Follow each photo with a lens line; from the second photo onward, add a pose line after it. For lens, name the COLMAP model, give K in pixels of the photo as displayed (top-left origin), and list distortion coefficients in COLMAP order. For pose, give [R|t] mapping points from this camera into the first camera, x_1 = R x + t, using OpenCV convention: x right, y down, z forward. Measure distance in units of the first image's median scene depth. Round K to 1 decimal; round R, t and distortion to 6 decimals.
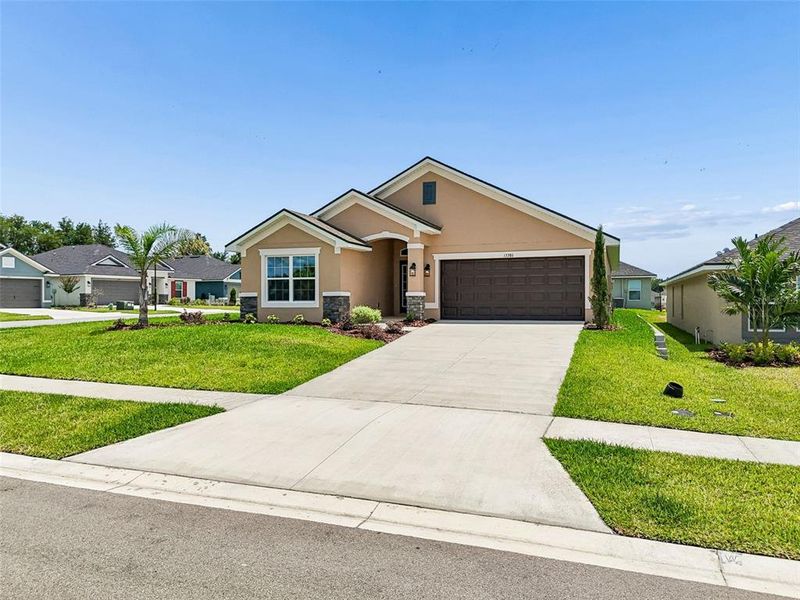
lens RADIAL K [[624.9, 0, 401.5], [0, 624.9, 311.4], [0, 0, 1]] dist [0.036784, -0.028160]
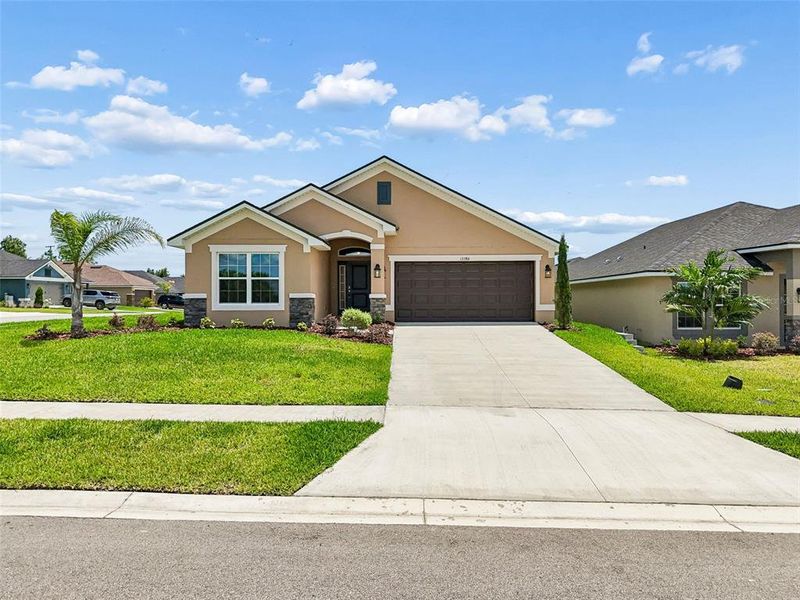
lens RADIAL K [[624.9, 0, 410.3], [0, 624.9, 316.8], [0, 0, 1]] dist [0.036784, -0.028160]
pose [[0.942153, -0.006504, 0.335119, -0.259329], [0.004566, 0.999968, 0.006571, -0.001739], [-0.335151, -0.004661, 0.942153, 0.066863]]
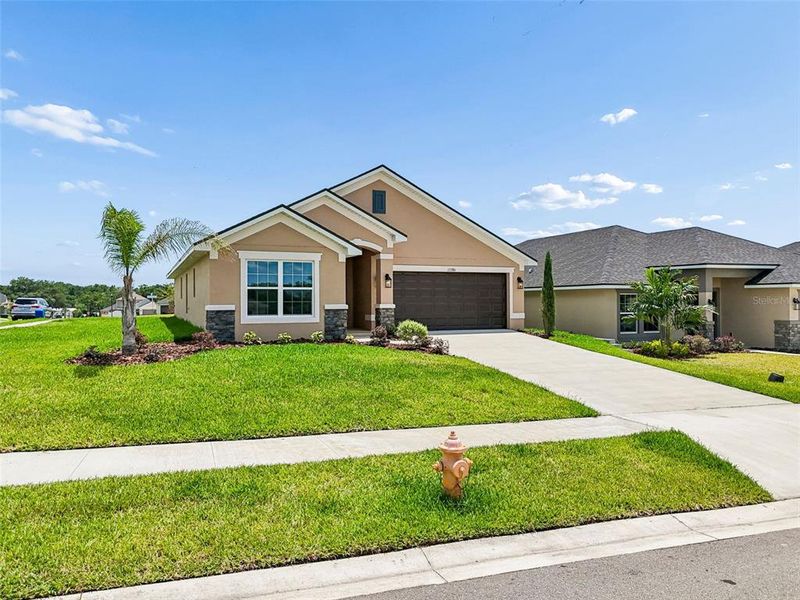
lens RADIAL K [[624.9, 0, 405.3], [0, 624.9, 317.2], [0, 0, 1]] dist [0.036784, -0.028160]
pose [[0.737013, -0.014299, 0.675727, -0.615246], [0.011884, 0.999896, 0.008196, -0.018628], [-0.675774, 0.001990, 0.737106, 0.270605]]
